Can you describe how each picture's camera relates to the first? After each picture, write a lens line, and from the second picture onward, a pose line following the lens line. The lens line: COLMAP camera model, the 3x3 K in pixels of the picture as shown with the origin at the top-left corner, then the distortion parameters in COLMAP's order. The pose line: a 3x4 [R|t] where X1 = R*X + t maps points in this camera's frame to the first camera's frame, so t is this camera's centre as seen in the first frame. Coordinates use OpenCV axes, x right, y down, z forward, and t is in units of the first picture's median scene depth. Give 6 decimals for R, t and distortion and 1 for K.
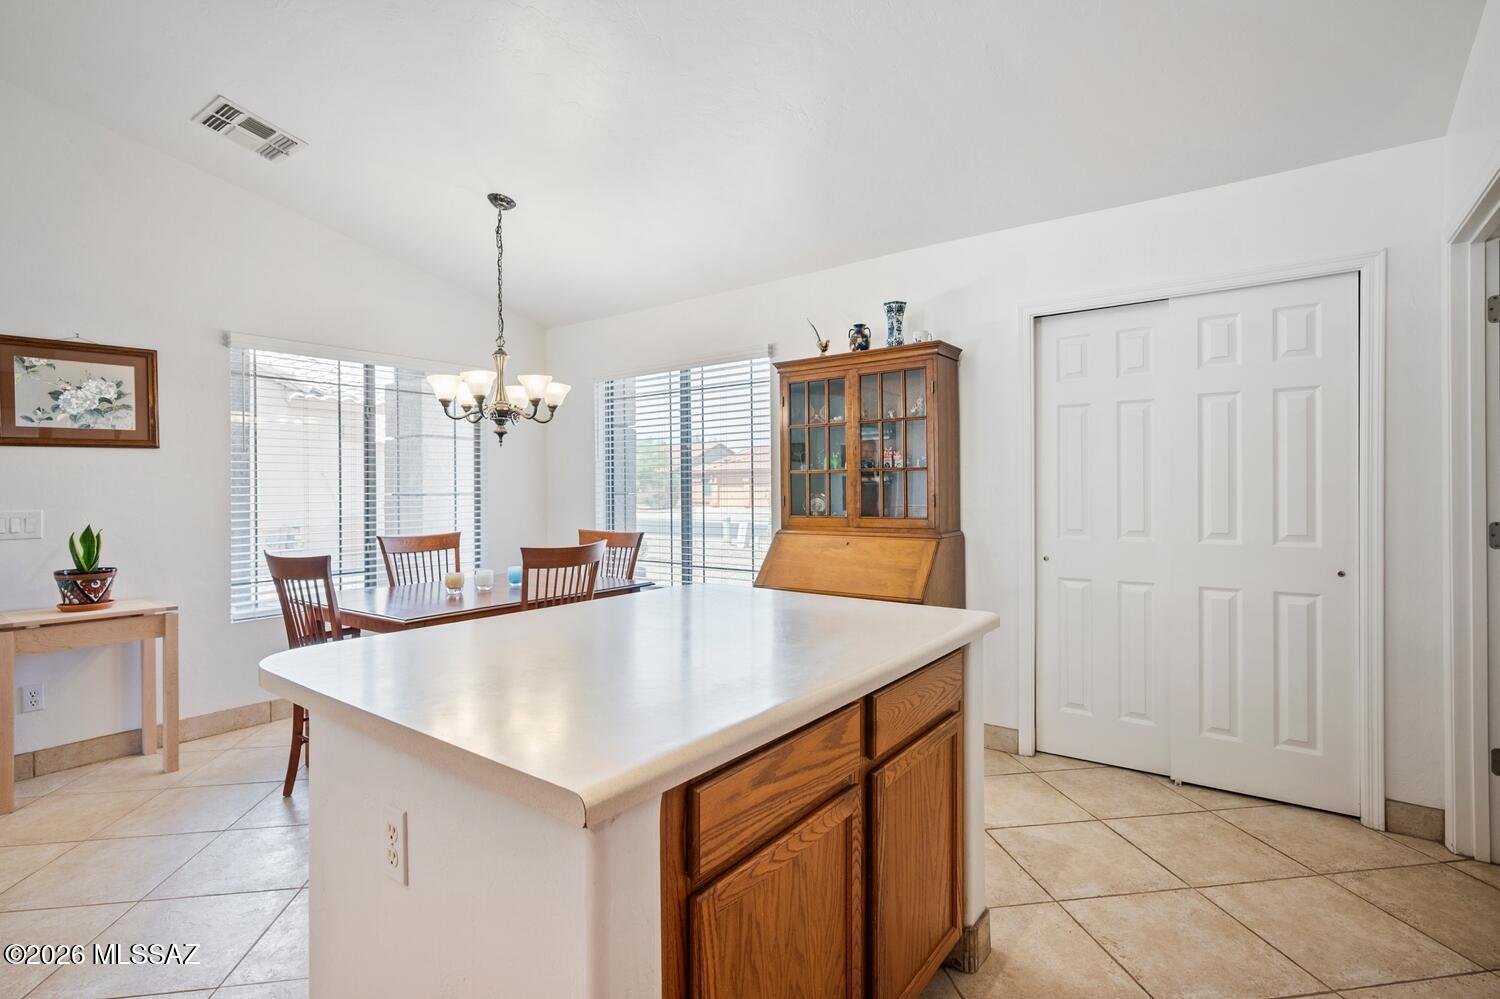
lens RADIAL K [[723.8, 0, 754.1], [0, 723.8, 487.3], [0, 0, 1]] dist [-0.003568, 0.002415]
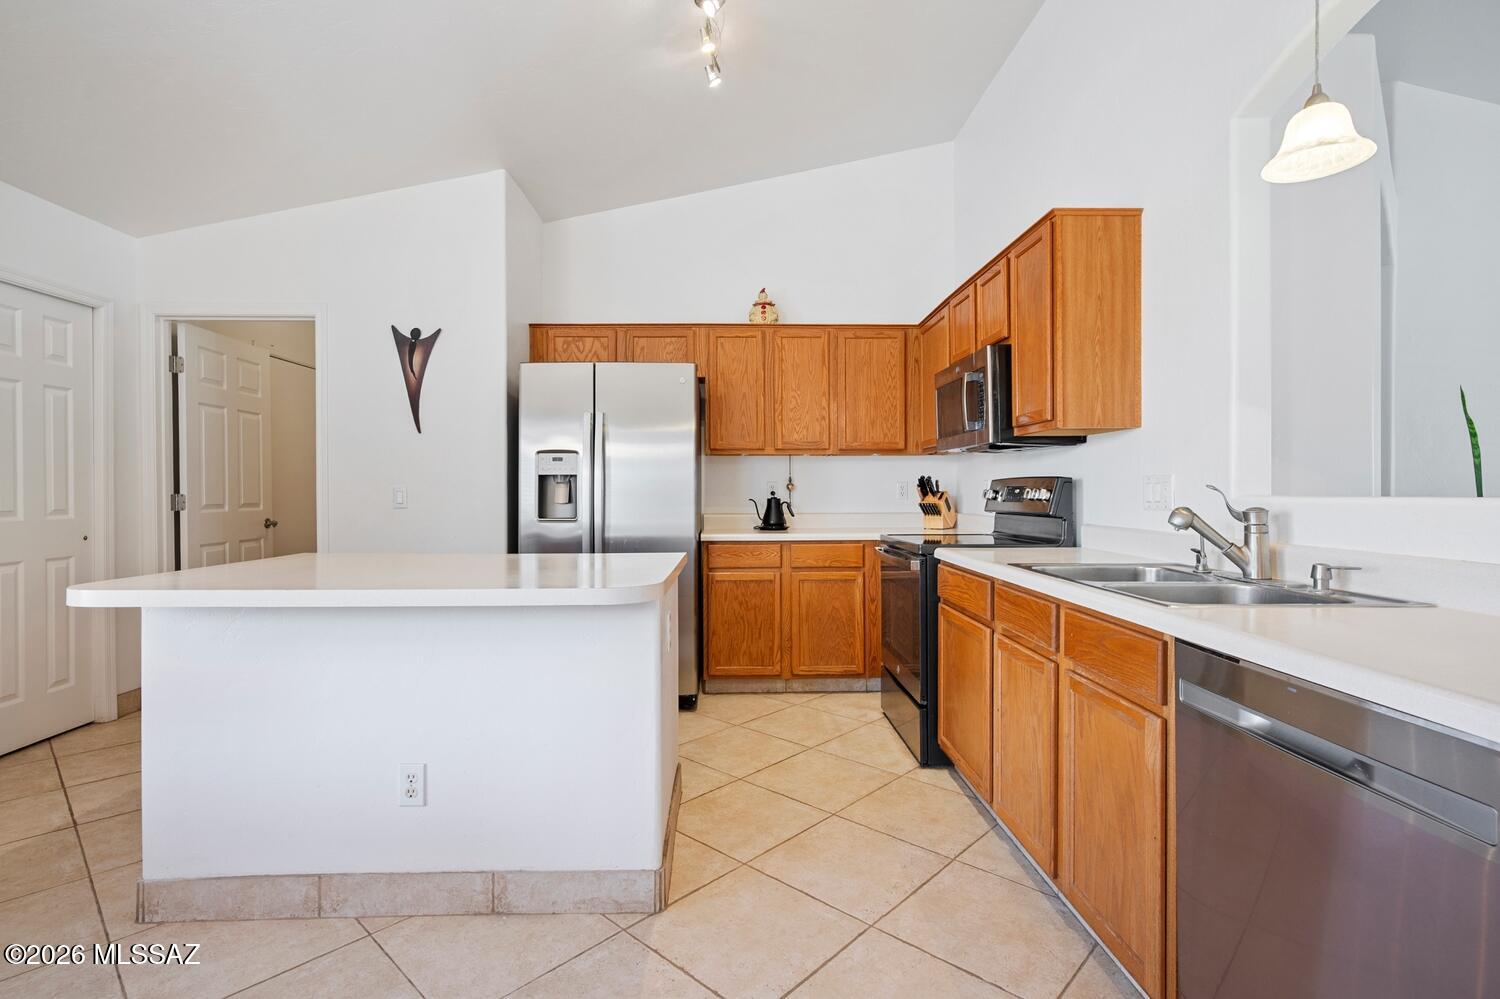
lens RADIAL K [[723.8, 0, 752.7], [0, 723.8, 496.3], [0, 0, 1]] dist [-0.003568, 0.002415]
pose [[-0.614260, 0.003647, 0.789096, -0.703623], [0.008045, 0.999966, 0.001641, 0.039426], [-0.789063, 0.007357, -0.614268, 0.643978]]
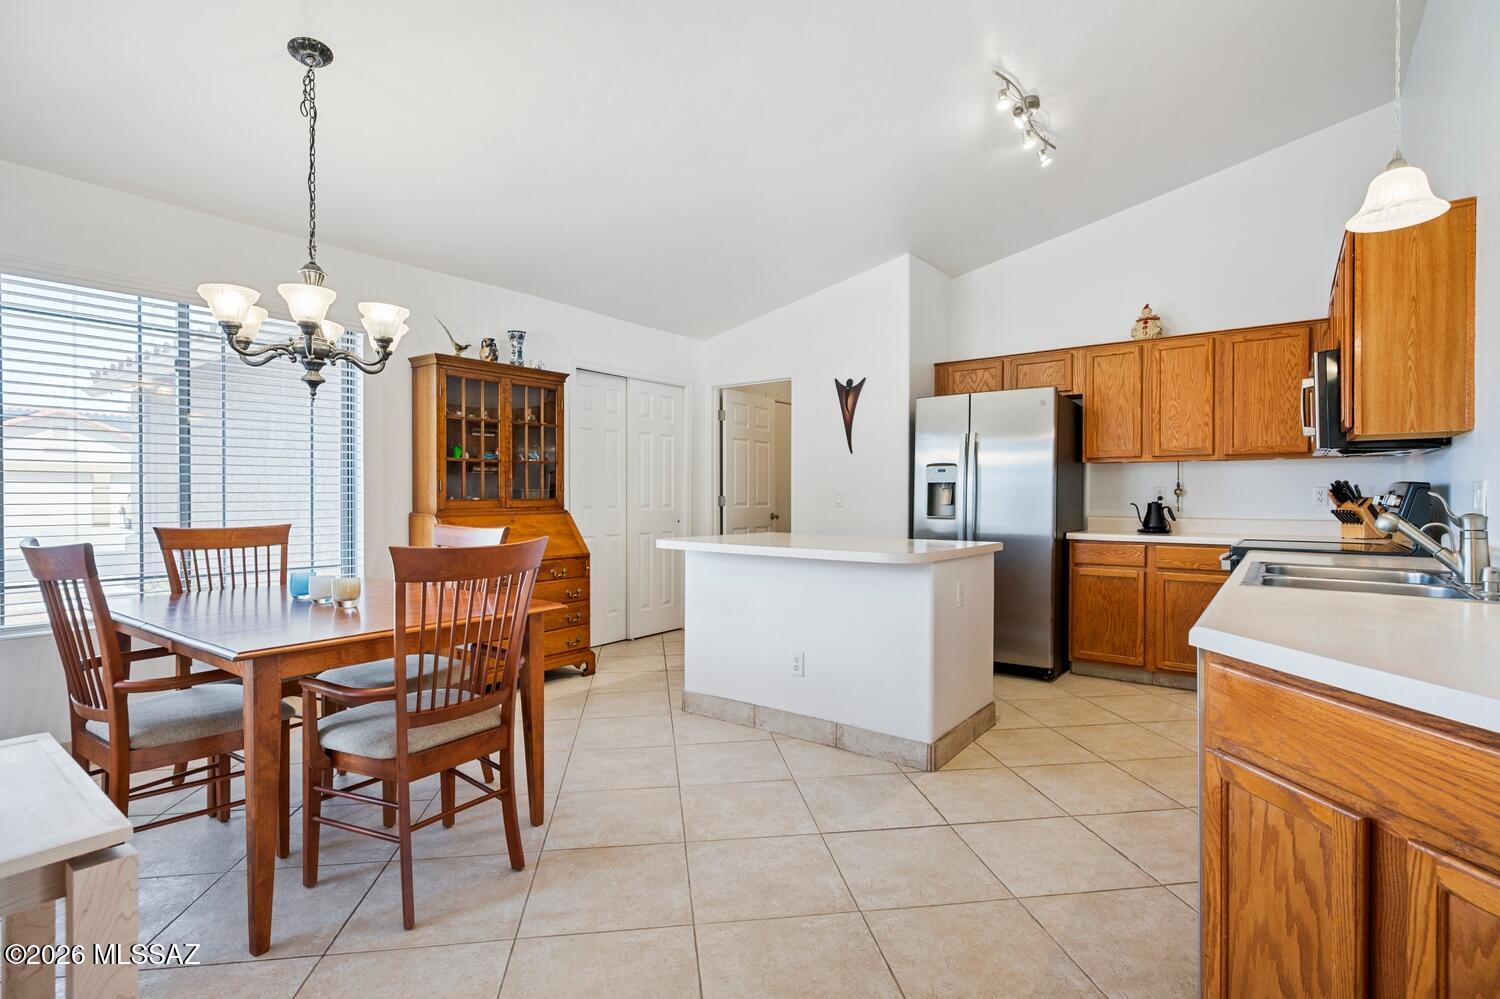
lens RADIAL K [[723.8, 0, 751.9], [0, 723.8, 503.0], [0, 0, 1]] dist [-0.003568, 0.002415]
pose [[0.015706, -0.002866, 0.999873, -1.066458], [-0.001970, 0.999994, 0.002898, 0.043026], [-0.999875, -0.002015, 0.015700, 0.557585]]
